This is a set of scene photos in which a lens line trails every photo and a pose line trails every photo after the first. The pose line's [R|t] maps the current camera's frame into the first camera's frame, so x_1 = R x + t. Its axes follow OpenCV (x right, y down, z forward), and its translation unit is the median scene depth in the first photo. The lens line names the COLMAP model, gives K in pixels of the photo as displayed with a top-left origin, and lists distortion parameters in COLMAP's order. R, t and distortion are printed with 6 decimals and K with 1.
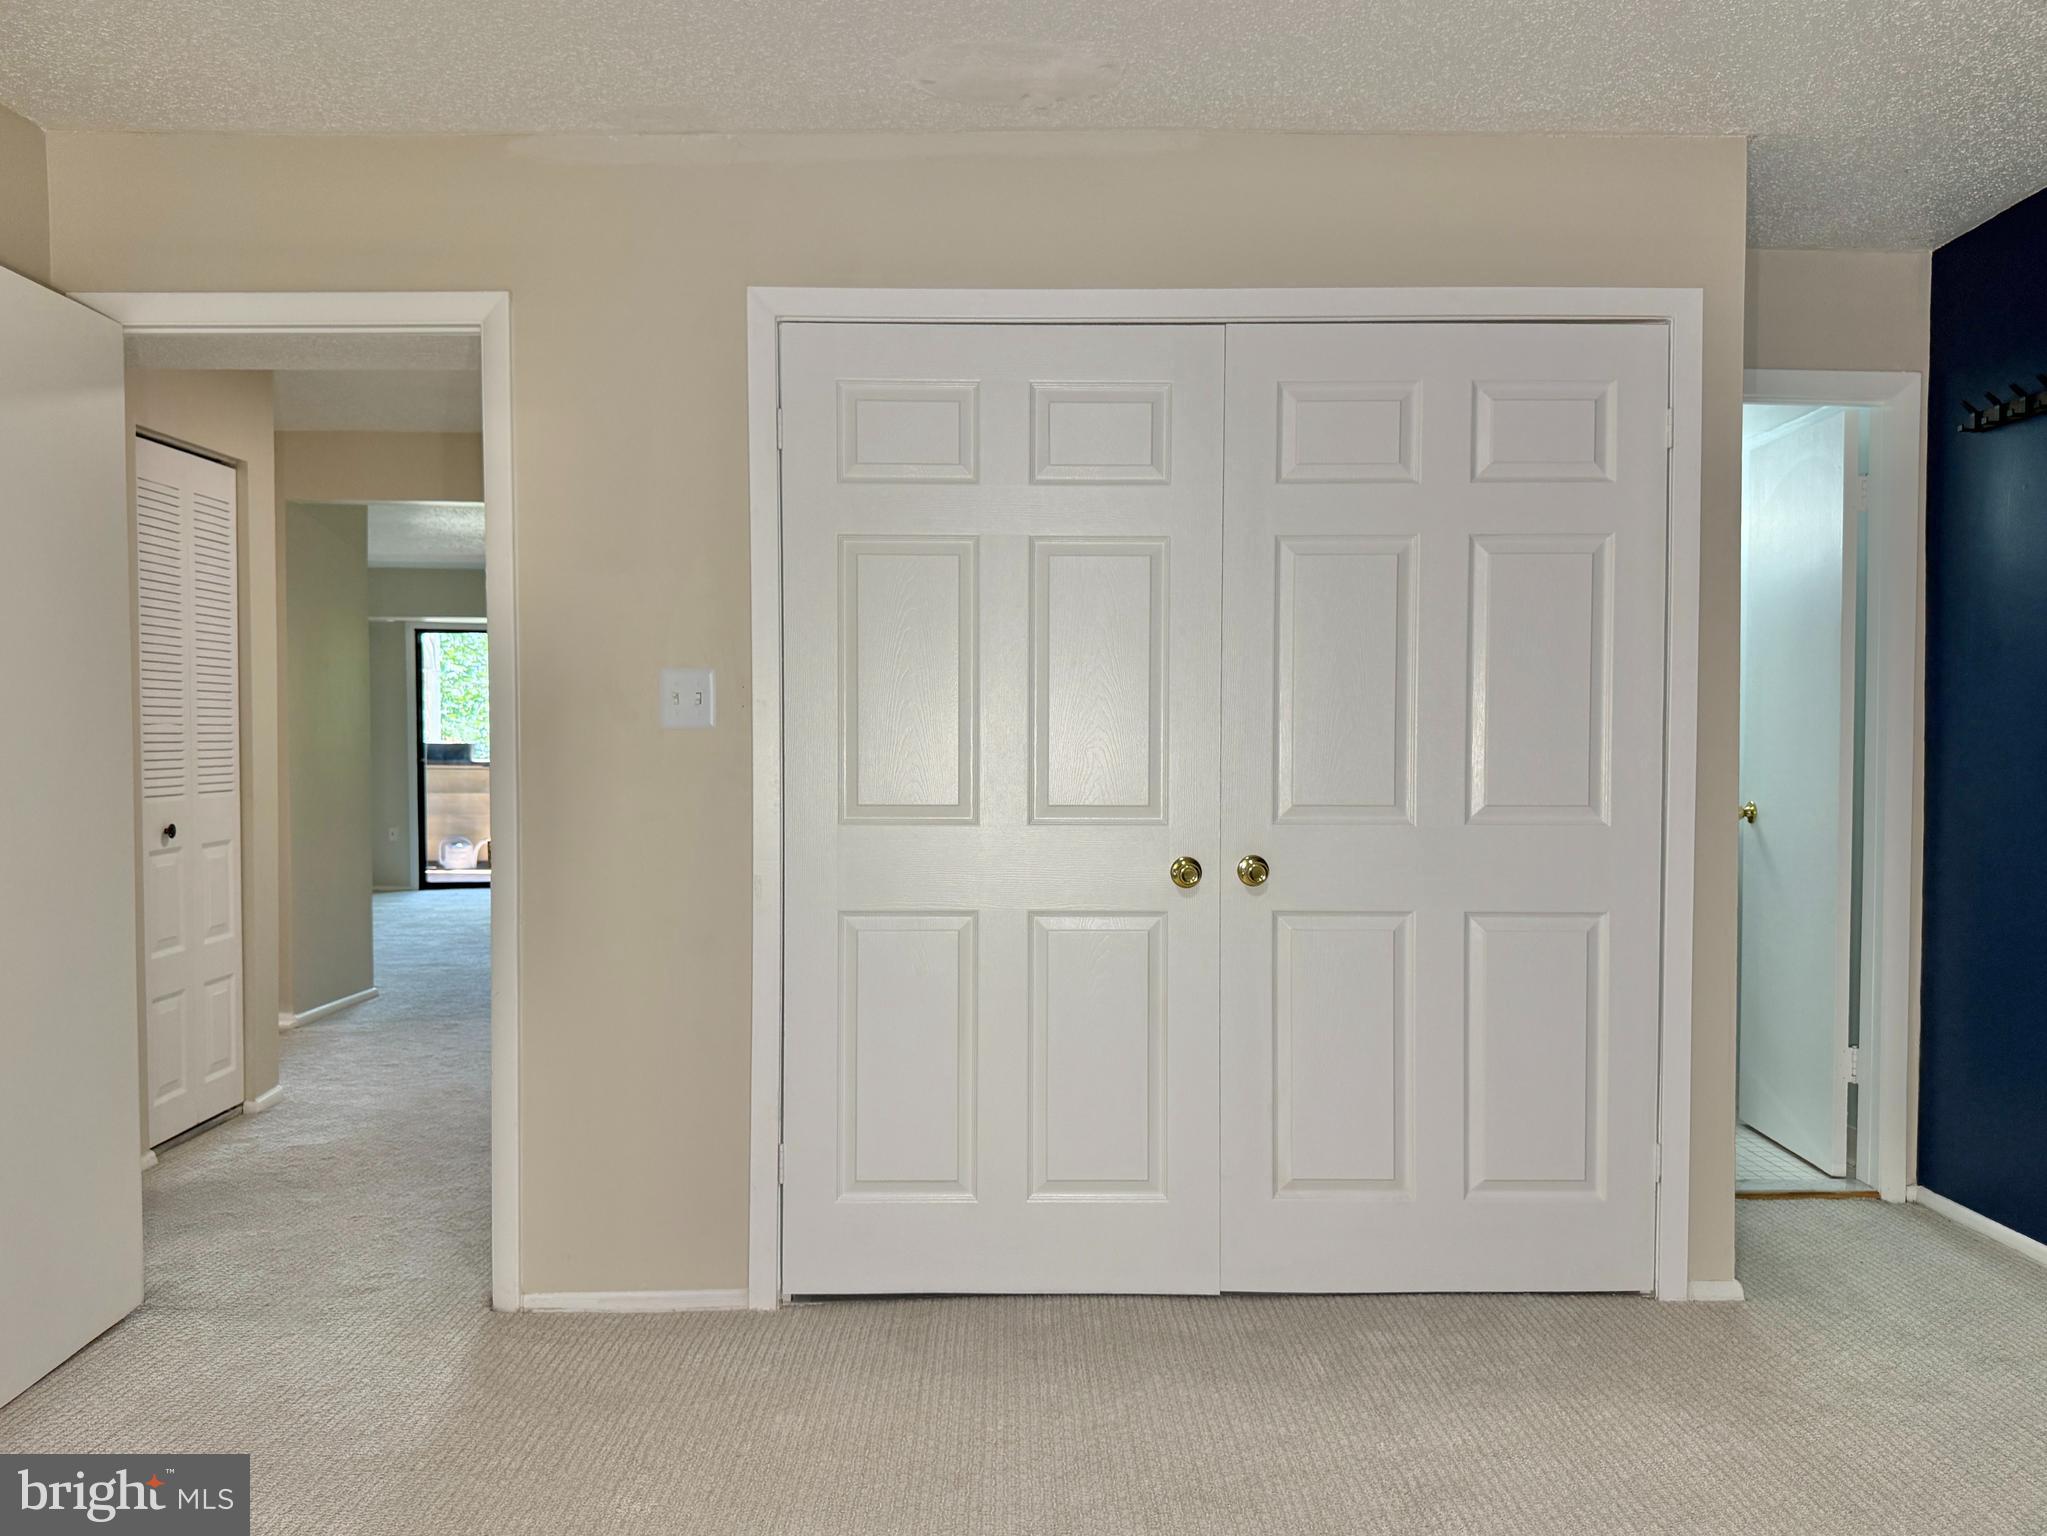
lens RADIAL K [[1453.3, 0, 1023.5], [0, 1453.3, 768.0], [0, 0, 1]] dist [0.101182, -0.159640]
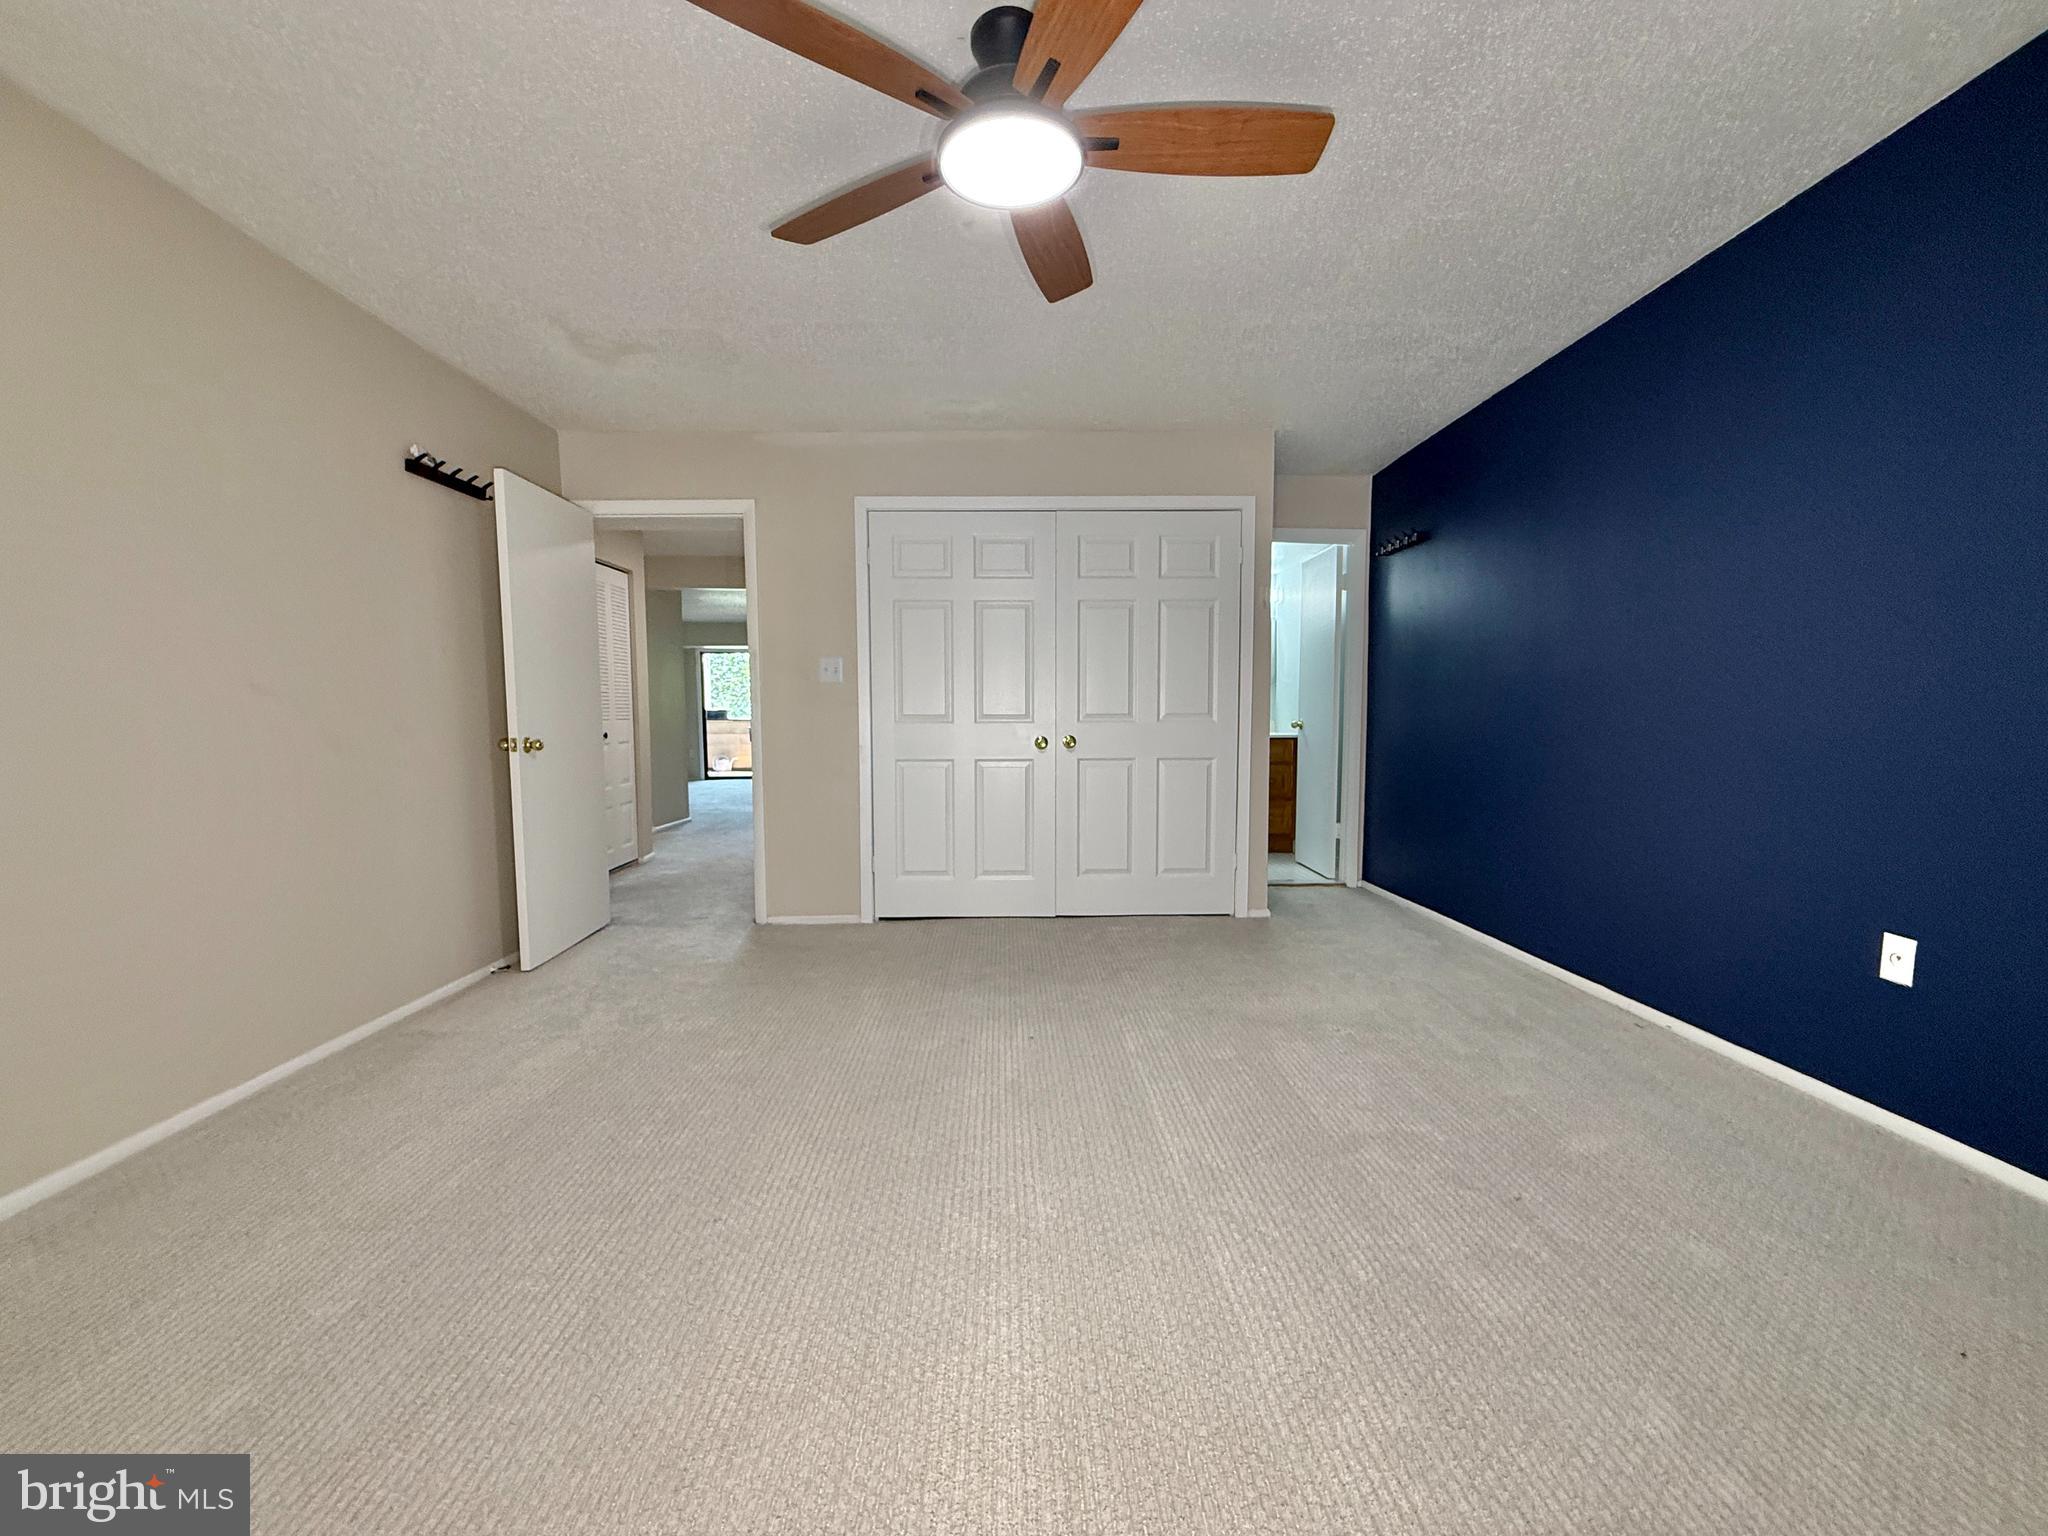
lens RADIAL K [[831.1, 0, 1034.7], [0, 831.1, 775.8], [0, 0, 1]] dist [0.000379, 0.000323]
pose [[0.999953, -0.005092, 0.008213, 0.088237], [0.004740, 0.999094, 0.042292, 0.067530], [-0.008421, -0.042251, 0.999072, -0.356277]]
